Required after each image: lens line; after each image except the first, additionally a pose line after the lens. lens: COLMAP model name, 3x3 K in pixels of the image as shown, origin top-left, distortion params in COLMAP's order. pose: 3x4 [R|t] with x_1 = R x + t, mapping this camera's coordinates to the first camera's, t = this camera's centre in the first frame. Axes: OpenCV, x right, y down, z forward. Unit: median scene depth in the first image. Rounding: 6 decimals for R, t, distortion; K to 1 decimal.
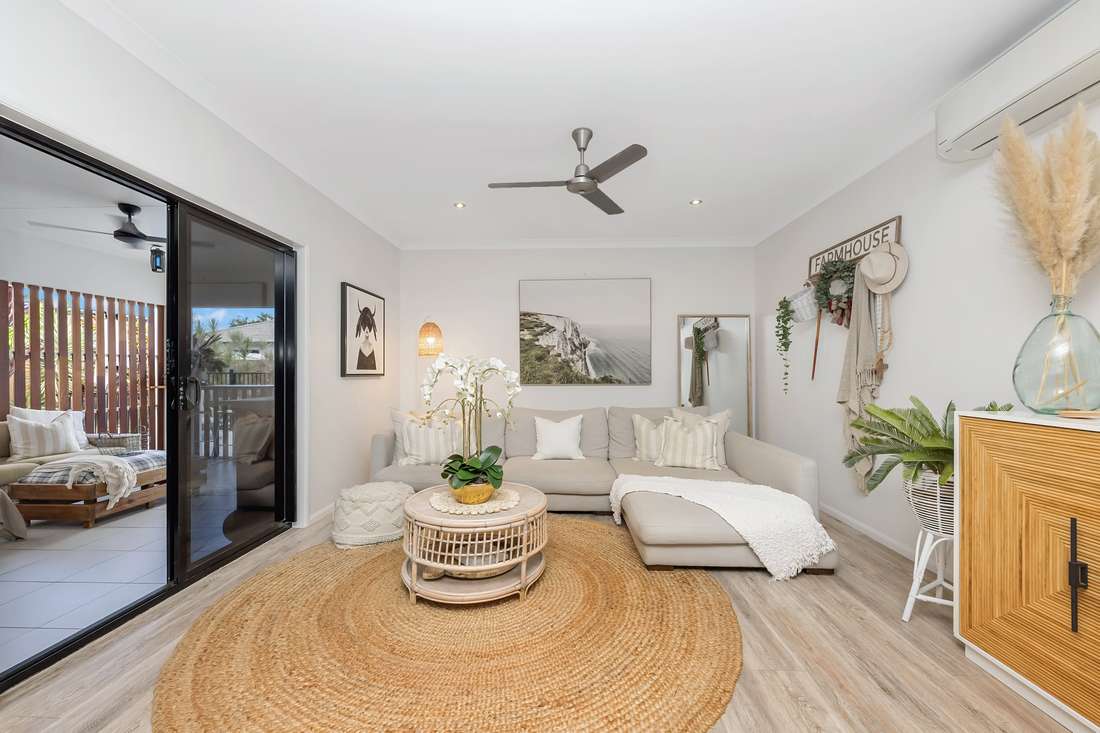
lens RADIAL K [[439.2, 0, 550.5], [0, 439.2, 369.3], [0, 0, 1]] dist [-0.000840, 0.000098]
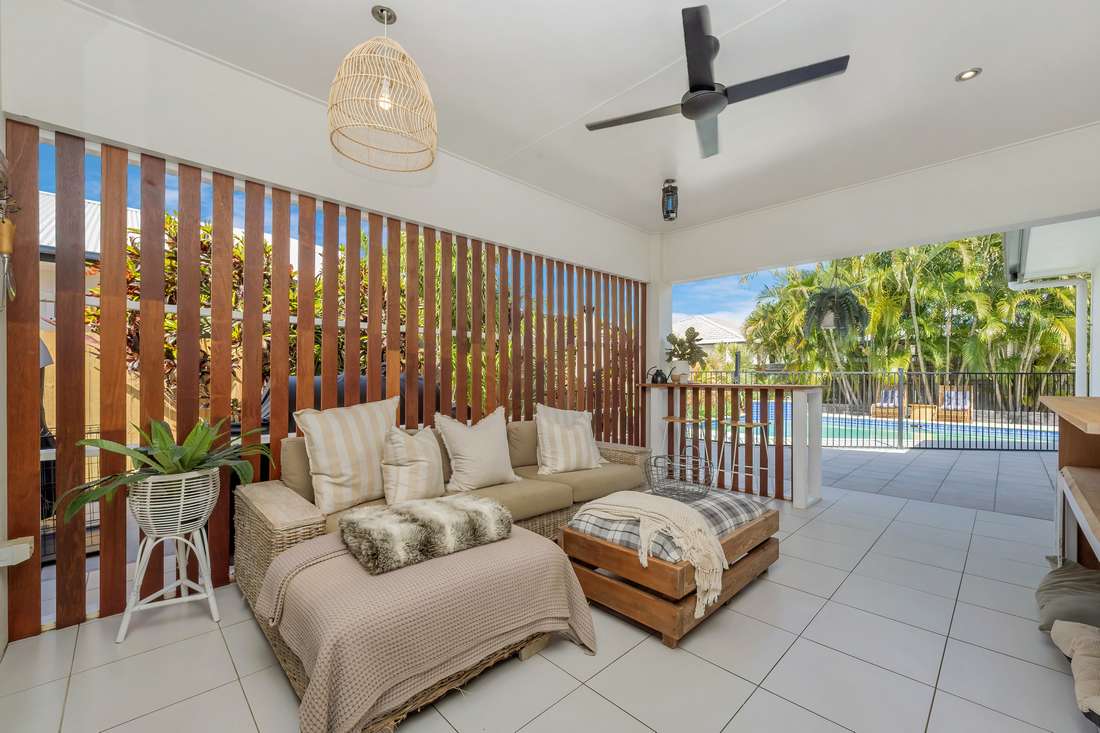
lens RADIAL K [[439.2, 0, 549.3], [0, 439.2, 373.6], [0, 0, 1]] dist [-0.000840, 0.000098]
pose [[0.713639, -0.005896, -0.700489, -0.680130], [0.001746, 0.999976, -0.006638, 0.037551], [0.700512, 0.003514, 0.713632, 0.458079]]
